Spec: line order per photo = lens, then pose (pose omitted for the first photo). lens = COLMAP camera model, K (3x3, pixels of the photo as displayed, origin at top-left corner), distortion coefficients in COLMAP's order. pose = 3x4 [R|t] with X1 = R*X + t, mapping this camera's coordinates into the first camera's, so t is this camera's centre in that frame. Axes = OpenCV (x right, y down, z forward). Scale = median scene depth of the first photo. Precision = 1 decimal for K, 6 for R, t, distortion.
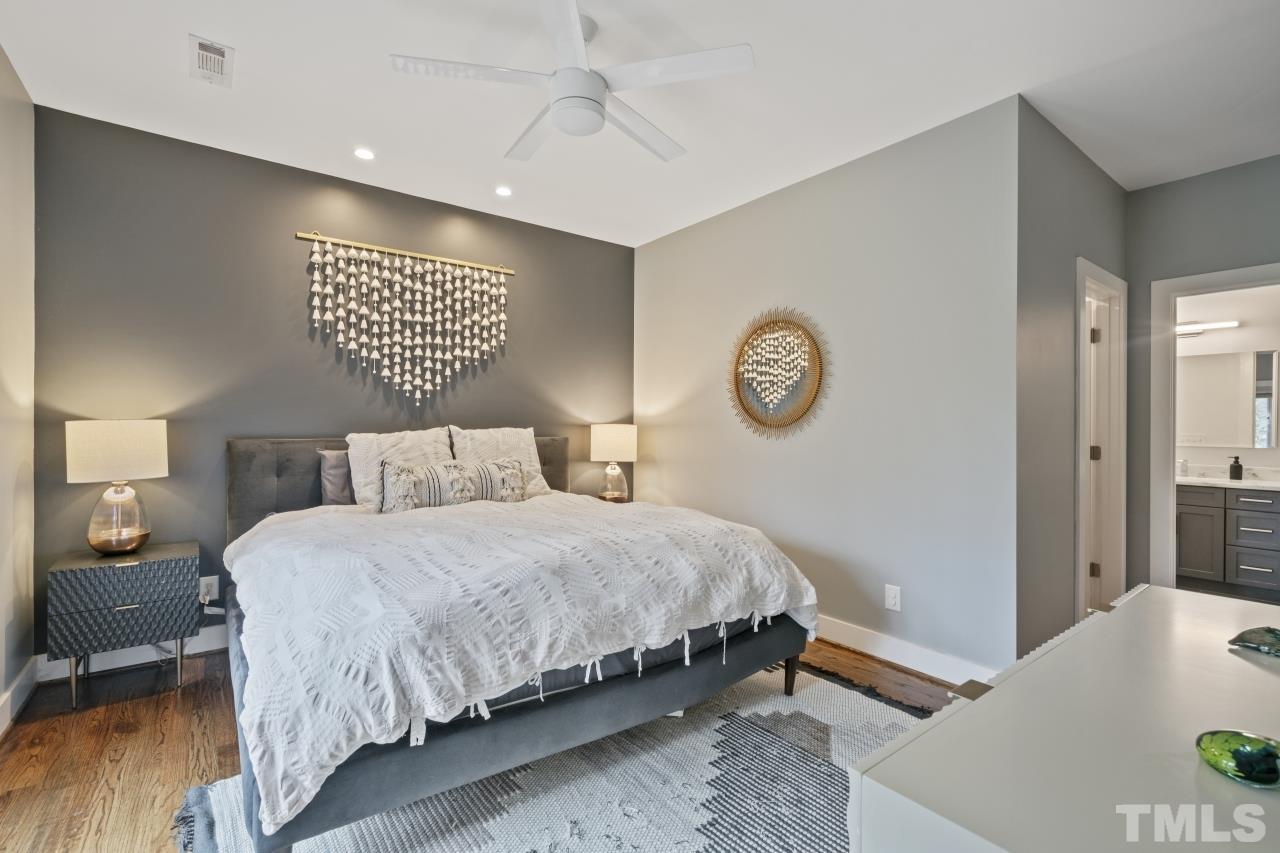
lens RADIAL K [[585.8, 0, 638.5], [0, 585.8, 421.8], [0, 0, 1]] dist [-0.022871, -0.000892]
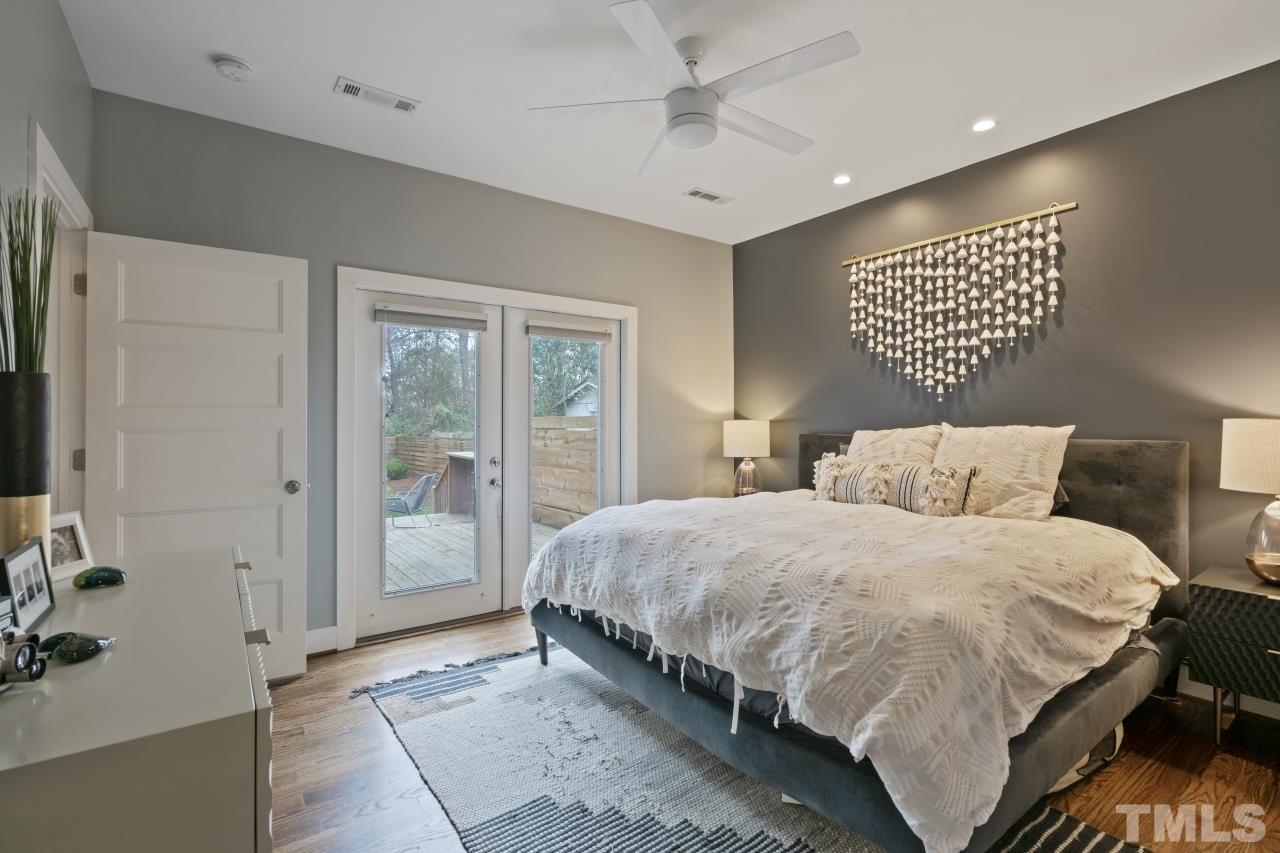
lens RADIAL K [[585.8, 0, 638.5], [0, 585.8, 421.8], [0, 0, 1]] dist [-0.022871, -0.000892]
pose [[-0.040554, -0.006691, -0.999155, 0.565733], [0.008727, 0.999937, -0.007050, 0.007270], [0.999139, -0.009006, -0.040493, 0.562782]]
